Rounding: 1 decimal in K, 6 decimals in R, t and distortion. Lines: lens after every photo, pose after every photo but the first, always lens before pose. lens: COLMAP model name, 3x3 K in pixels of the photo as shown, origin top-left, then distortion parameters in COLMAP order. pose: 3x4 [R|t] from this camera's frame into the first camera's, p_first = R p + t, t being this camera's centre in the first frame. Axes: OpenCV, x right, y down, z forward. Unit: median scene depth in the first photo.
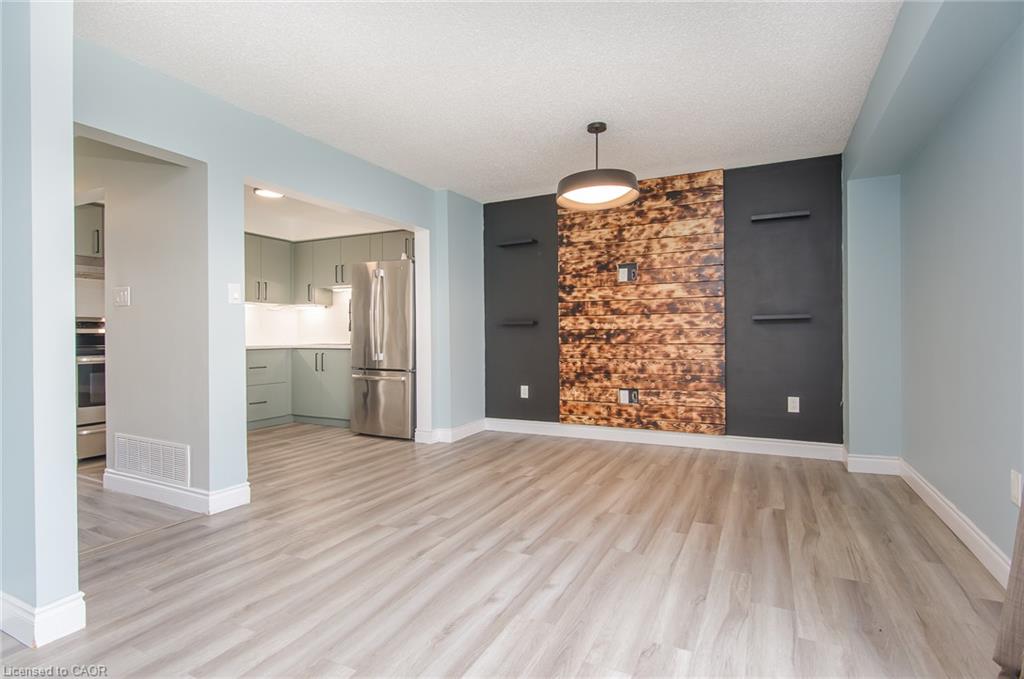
lens RADIAL K [[513.4, 0, 506.5], [0, 513.4, 336.9], [0, 0, 1]] dist [-0.005323, -0.000975]
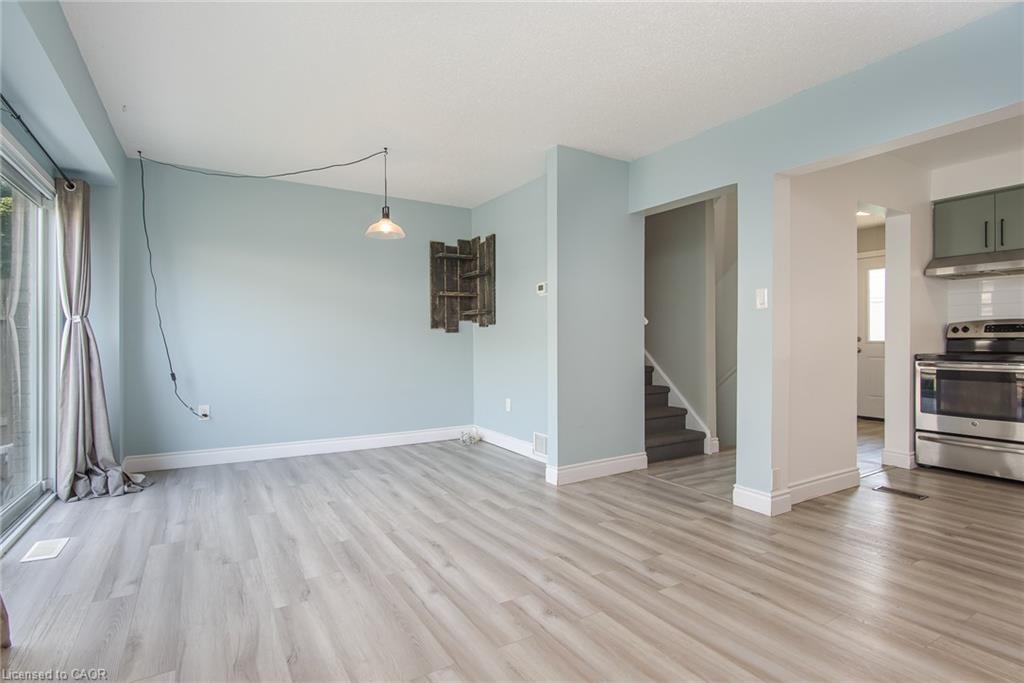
lens RADIAL K [[513.4, 0, 509.7], [0, 513.4, 342.5], [0, 0, 1]] dist [-0.005323, -0.000975]
pose [[-0.531406, 0.006608, -0.847092, 0.501454], [-0.001542, 0.999960, 0.008767, -0.006851], [0.847116, 0.005965, -0.531374, 0.975450]]
